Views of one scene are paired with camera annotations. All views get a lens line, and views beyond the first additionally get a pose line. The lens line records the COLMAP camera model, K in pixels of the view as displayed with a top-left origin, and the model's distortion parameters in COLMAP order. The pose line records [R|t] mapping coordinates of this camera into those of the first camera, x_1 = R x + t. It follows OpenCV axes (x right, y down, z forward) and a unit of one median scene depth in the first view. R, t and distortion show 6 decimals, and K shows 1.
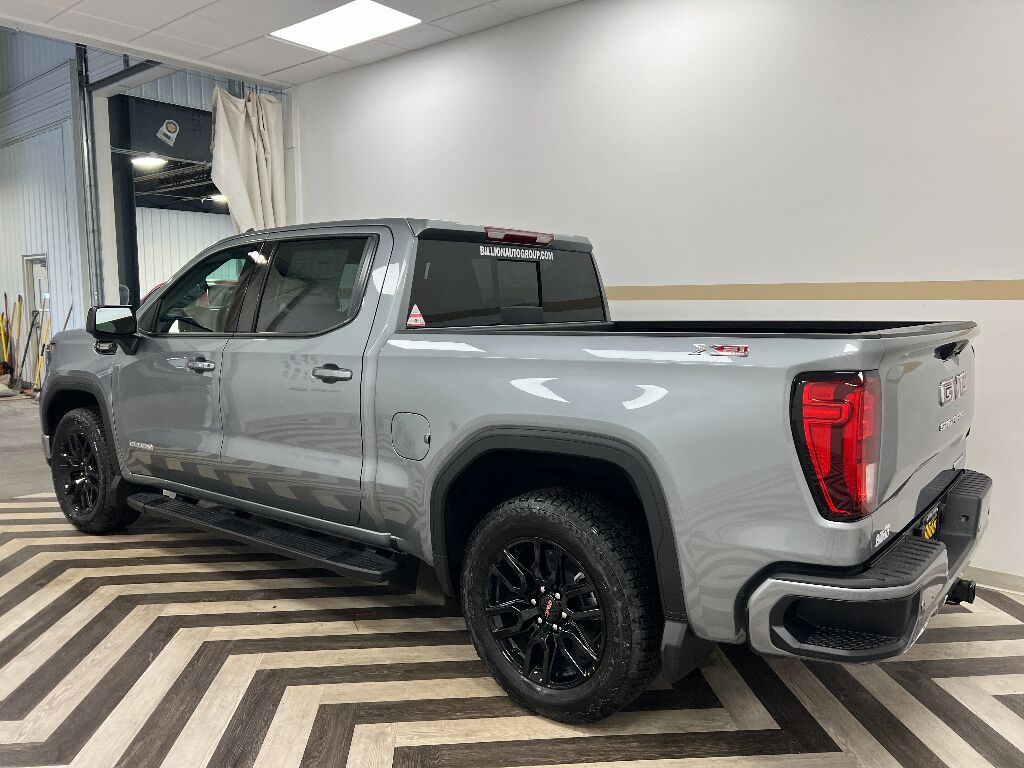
lens RADIAL K [[785.0, 0, 512.0], [0, 785.0, 384.0], [0, 0, 1]] dist [0.046764, -0.070373]
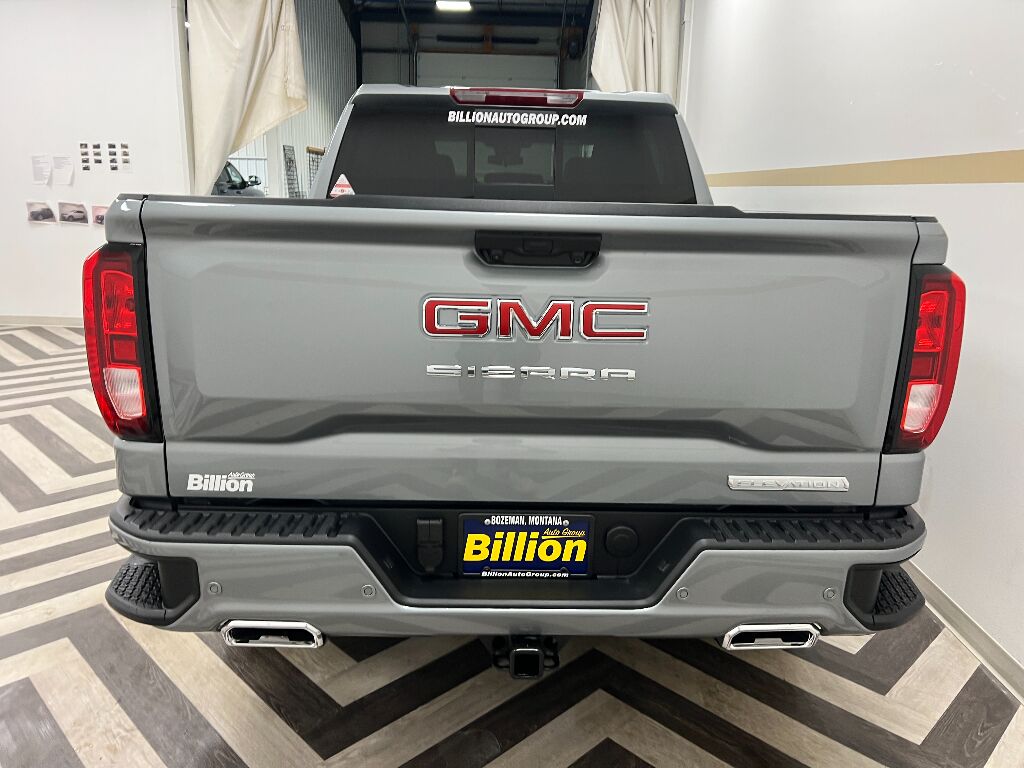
lens RADIAL K [[785.0, 0, 512.0], [0, 785.0, 384.0], [0, 0, 1]] dist [0.046764, -0.070373]
pose [[0.648498, 0.196333, -0.735461, 0.719994], [-0.109609, 0.980182, 0.165014, -0.026519], [0.753284, -0.026398, 0.657166, 0.451766]]
